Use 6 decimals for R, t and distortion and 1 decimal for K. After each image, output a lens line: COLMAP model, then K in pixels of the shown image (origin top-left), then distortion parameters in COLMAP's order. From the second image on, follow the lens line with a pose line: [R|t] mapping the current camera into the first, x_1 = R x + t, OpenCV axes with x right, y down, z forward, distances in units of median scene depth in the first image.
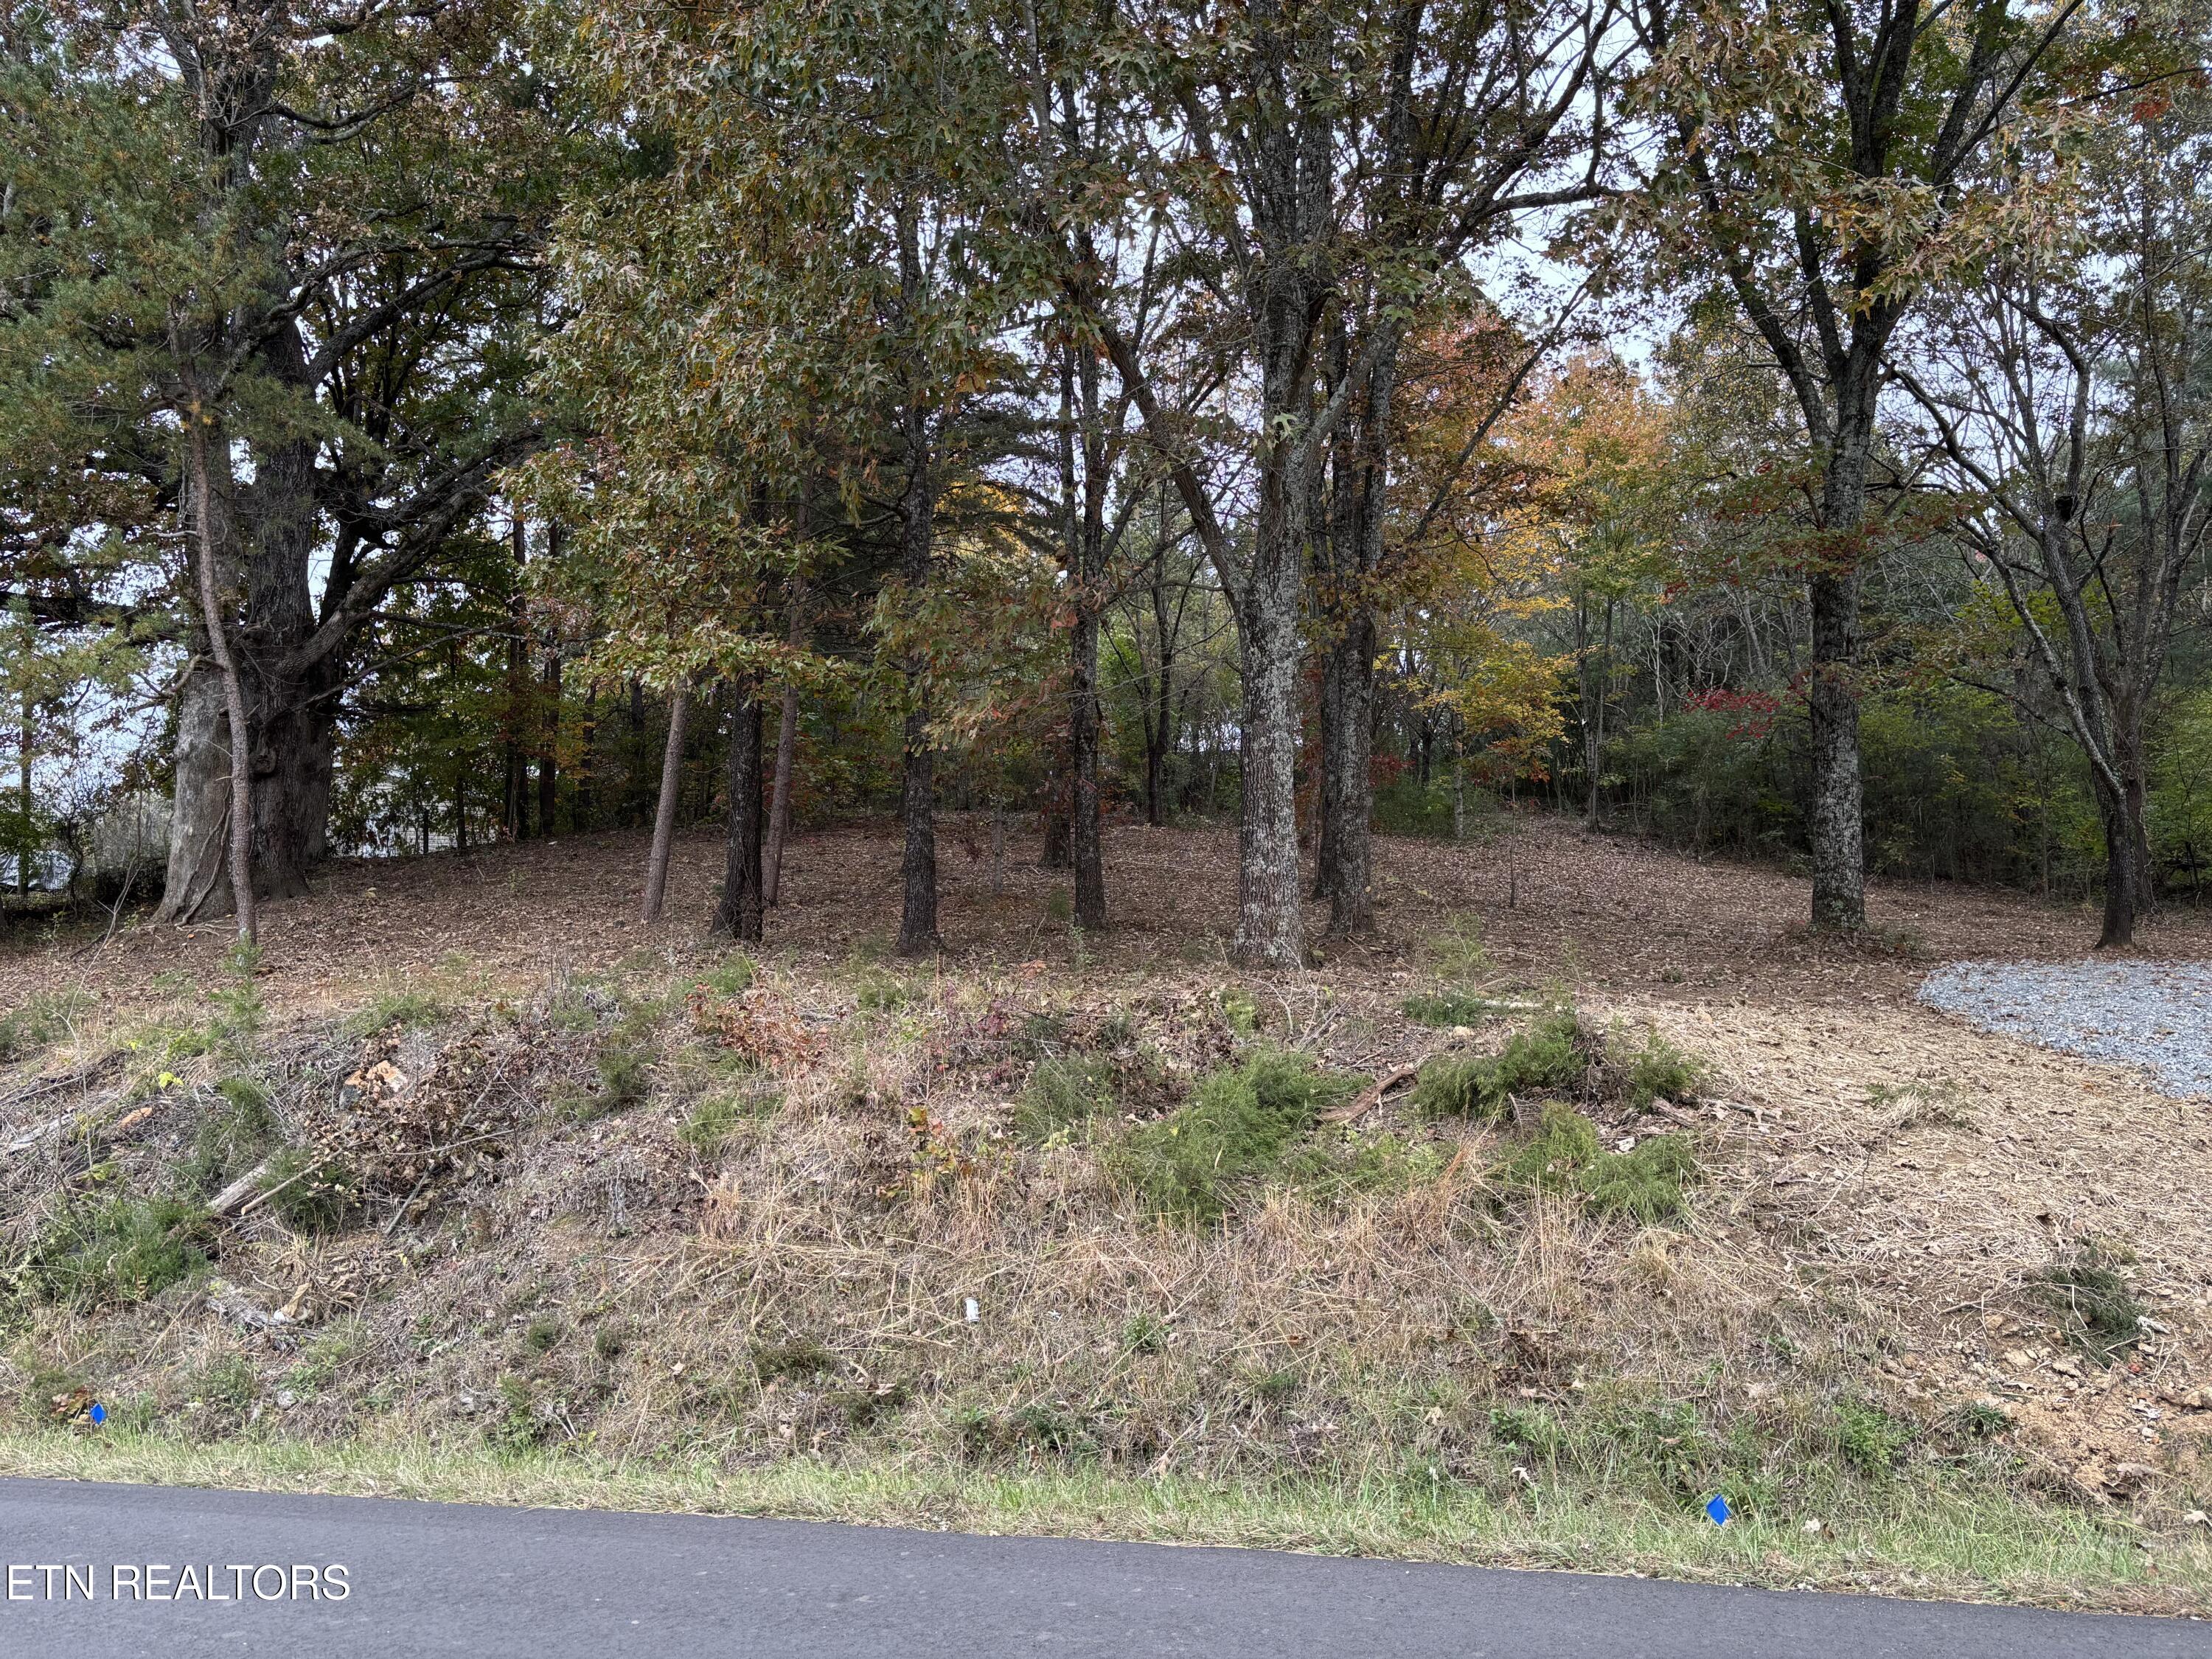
lens RADIAL K [[1674.7, 0, 1102.0], [0, 1674.7, 831.3], [0, 0, 1]] dist [0.053151, -0.058179]
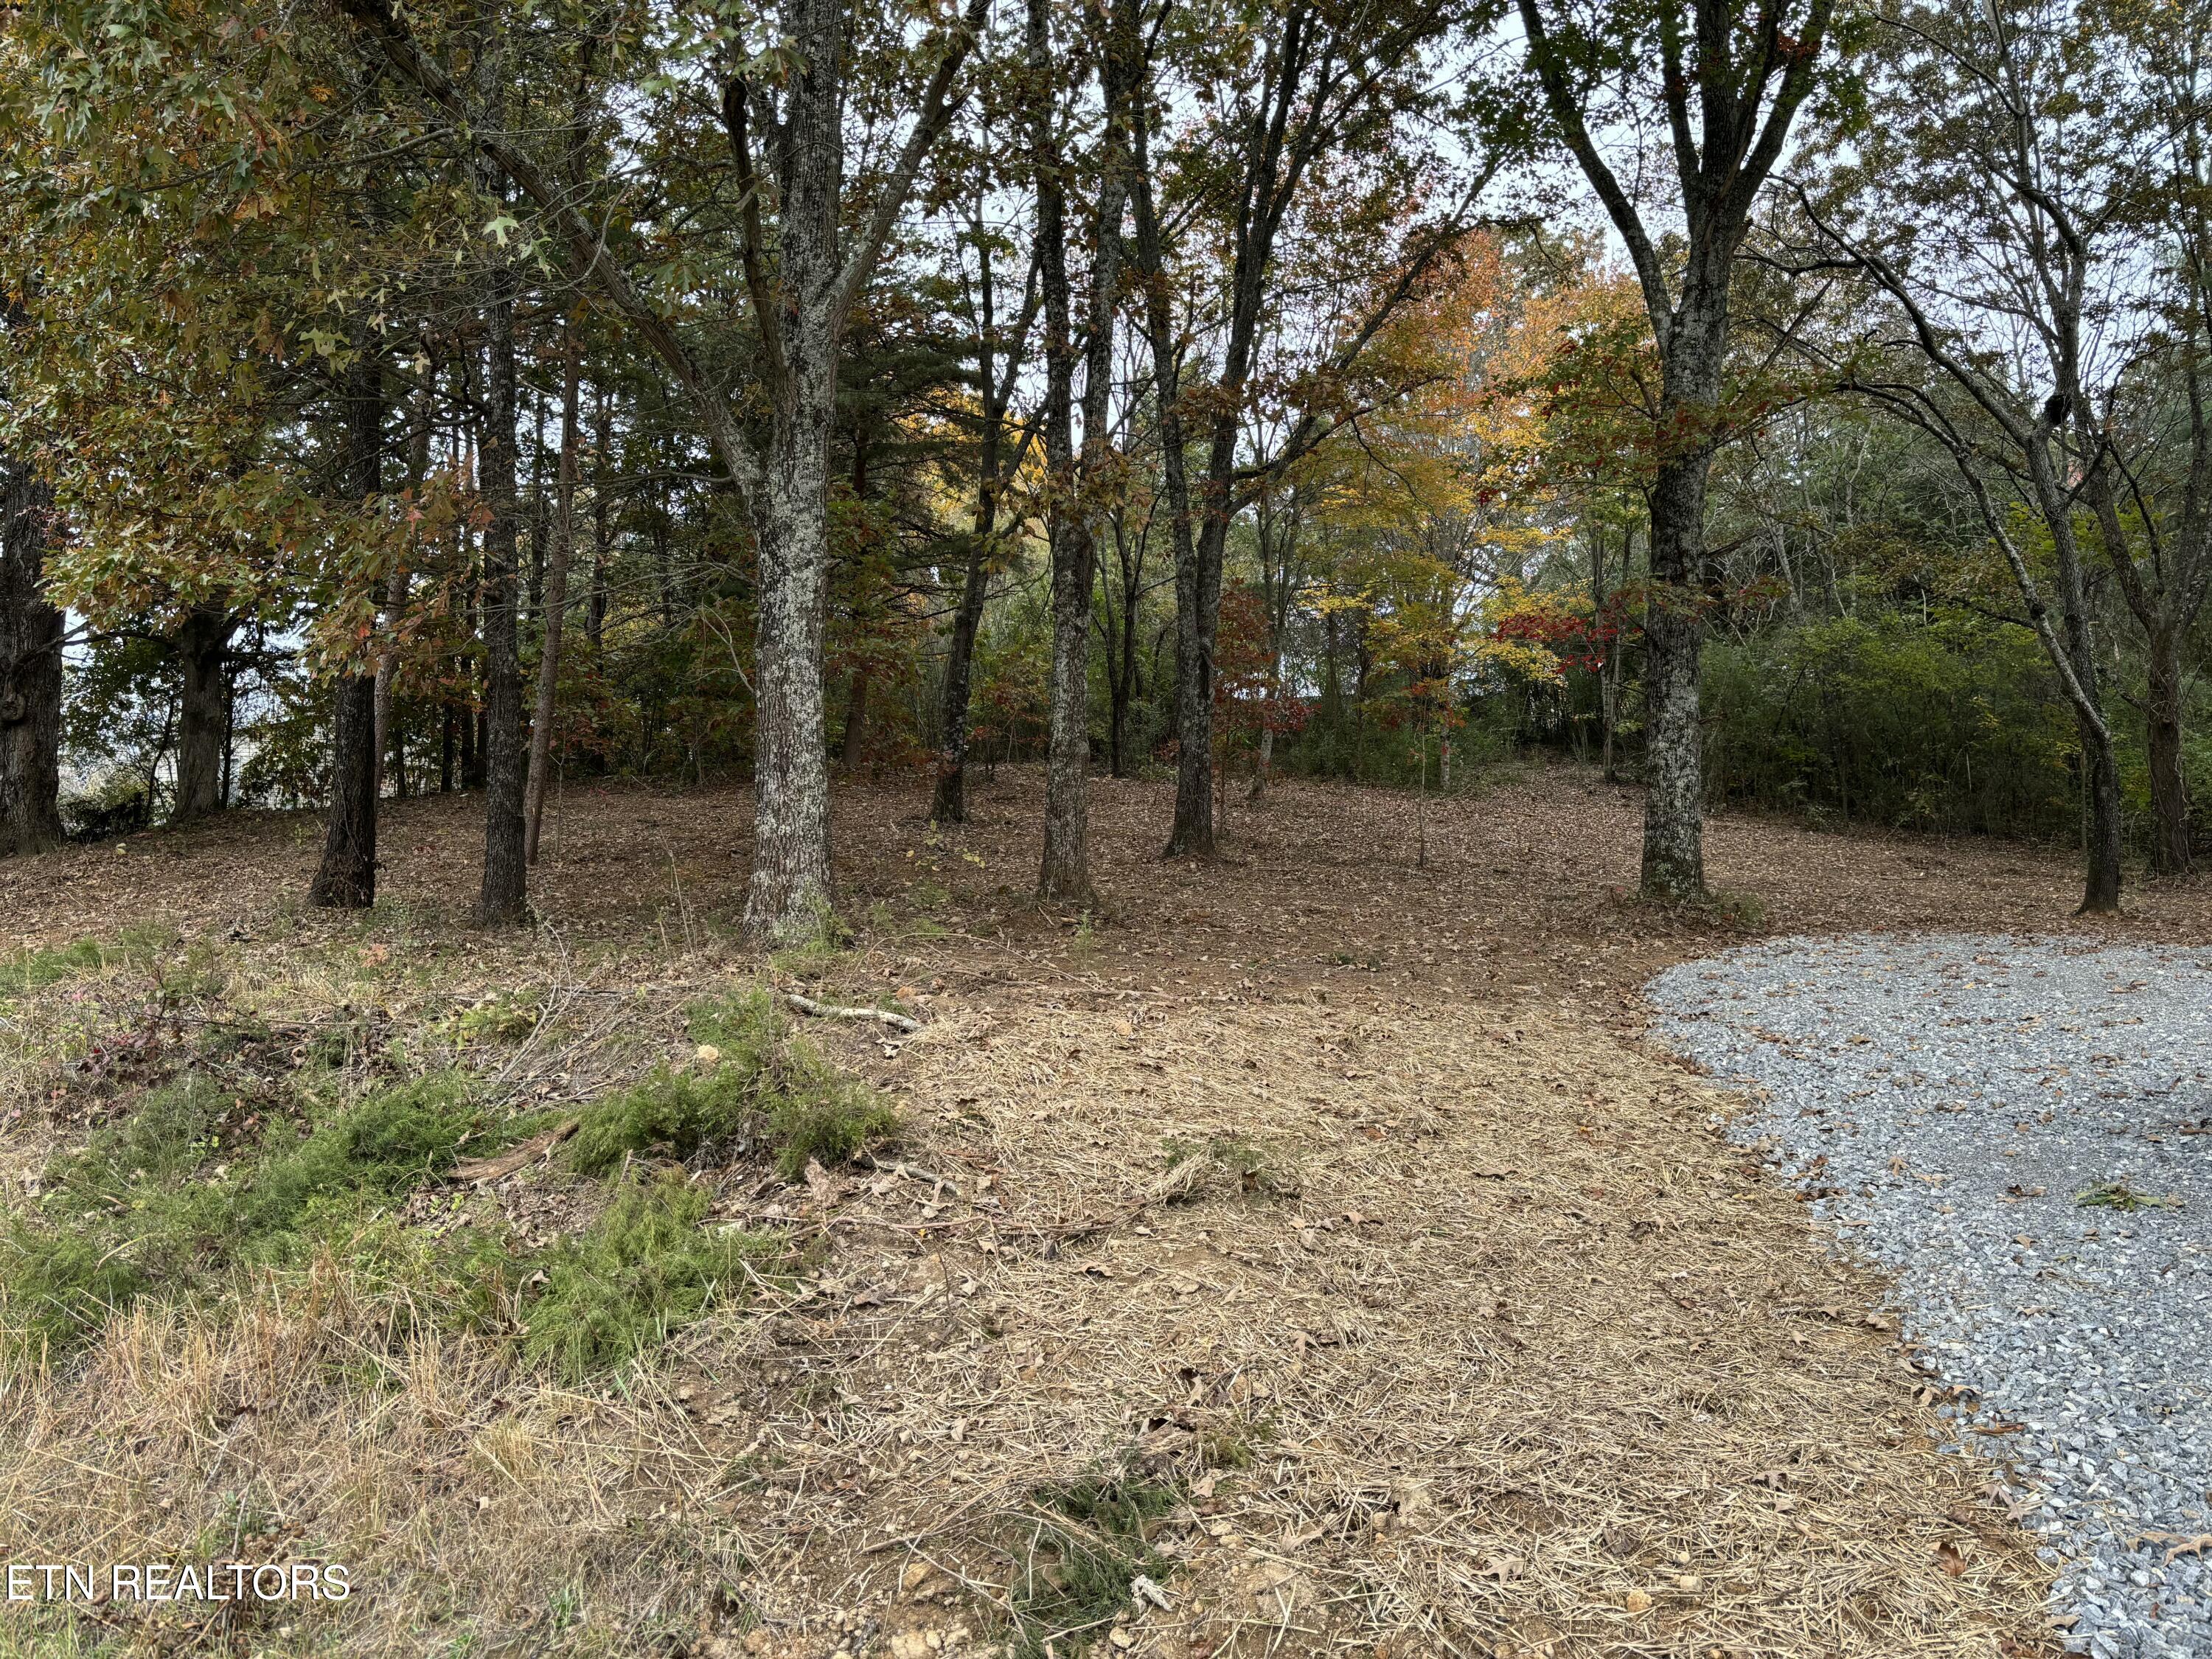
lens RADIAL K [[1674.7, 0, 1110.2], [0, 1674.7, 841.3], [0, 0, 1]] dist [0.053151, -0.058179]
pose [[0.997672, 0.001683, -0.068173, 0.313128], [0.000699, 0.999391, 0.034894, 0.000767], [0.068190, -0.034860, 0.997063, 0.197562]]
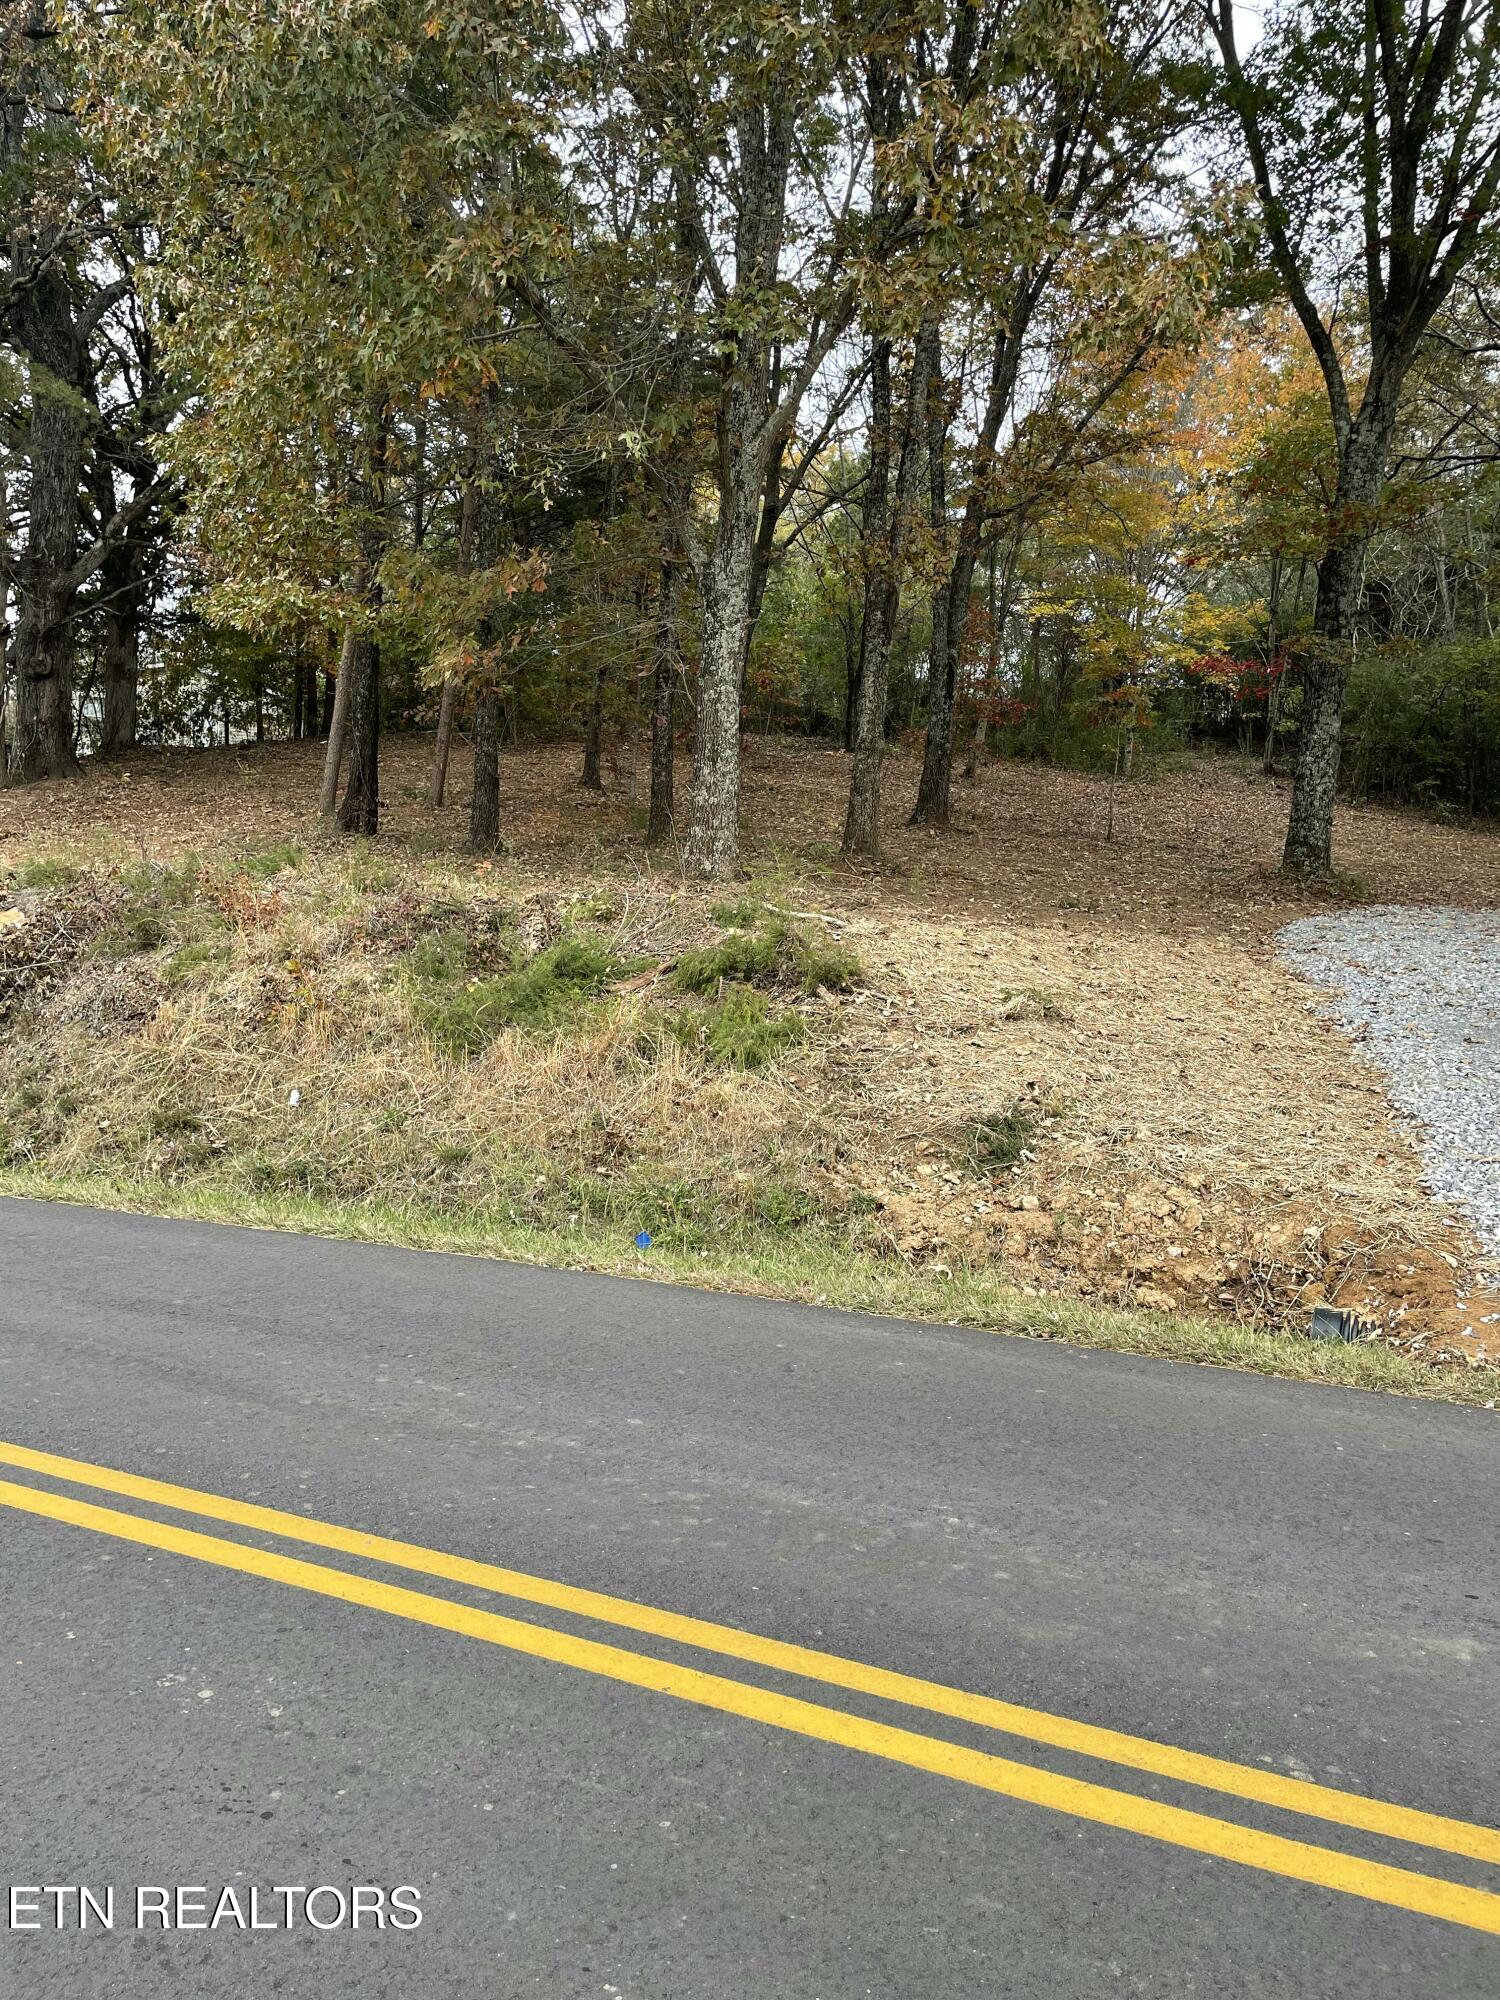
lens RADIAL K [[1508.6, 0, 723.7], [0, 1508.6, 994.0], [0, 0, 1]] dist [0.096136, -0.127539]
pose [[0.991816, 0.064006, -0.110470, 0.241347], [-0.045374, 0.985481, 0.163609, -0.018480], [0.119338, -0.157257, 0.980321, -0.122475]]
